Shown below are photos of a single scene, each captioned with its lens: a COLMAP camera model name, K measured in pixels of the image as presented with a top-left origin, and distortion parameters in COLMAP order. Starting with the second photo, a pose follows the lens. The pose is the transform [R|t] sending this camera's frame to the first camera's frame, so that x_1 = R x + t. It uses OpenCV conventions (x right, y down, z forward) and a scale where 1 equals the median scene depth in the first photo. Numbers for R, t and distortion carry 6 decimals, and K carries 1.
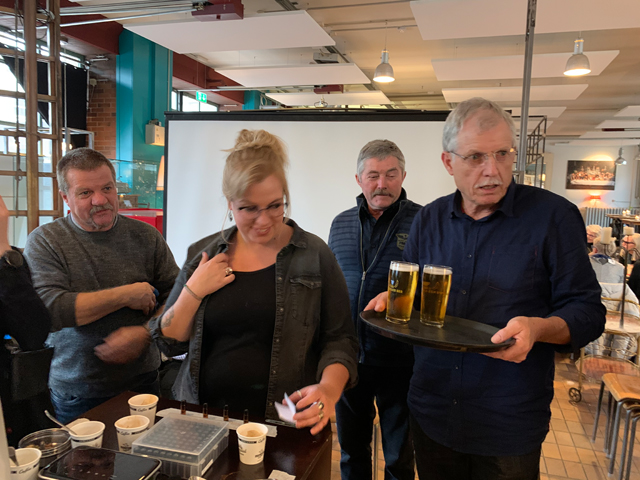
lens RADIAL K [[487.8, 0, 321.2], [0, 487.8, 242.2], [0, 0, 1]] dist [0.020121, -0.025482]
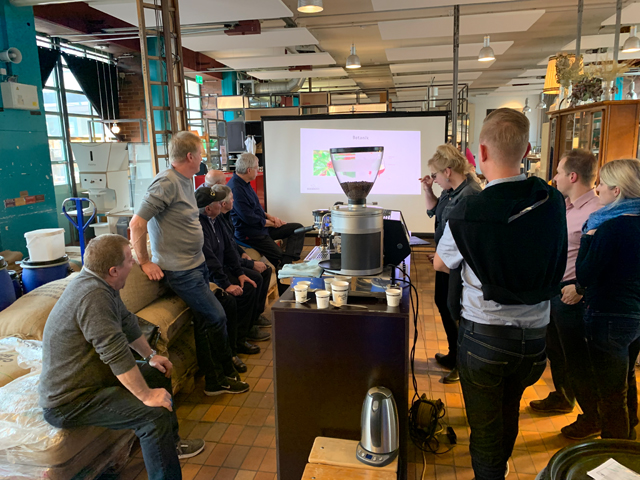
lens RADIAL K [[487.8, 0, 318.9], [0, 487.8, 241.0], [0, 0, 1]] dist [0.020121, -0.025482]
pose [[0.989317, -0.085749, 0.117896, -0.206657], [0.074534, 0.992543, 0.096452, 0.014801], [-0.125287, -0.086634, 0.988331, -0.463898]]
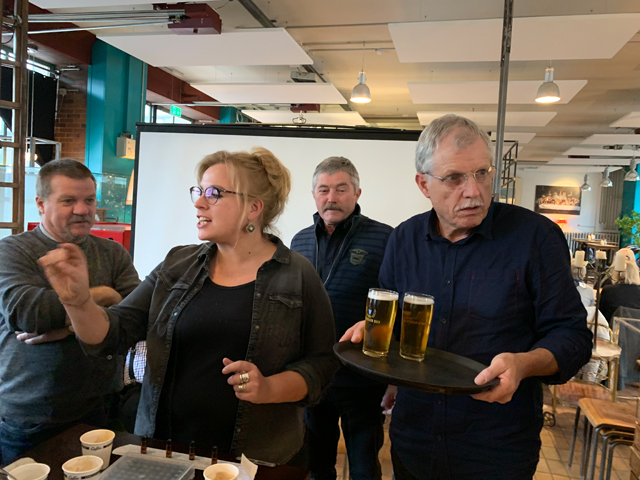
lens RADIAL K [[487.8, 0, 323.9], [0, 487.8, 244.5], [0, 0, 1]] dist [0.020121, -0.025482]
pose [[0.998030, 0.018622, 0.059903, -0.002530], [-0.016594, 0.999278, -0.034168, -0.000614], [-0.060496, 0.033106, 0.997619, 0.014099]]
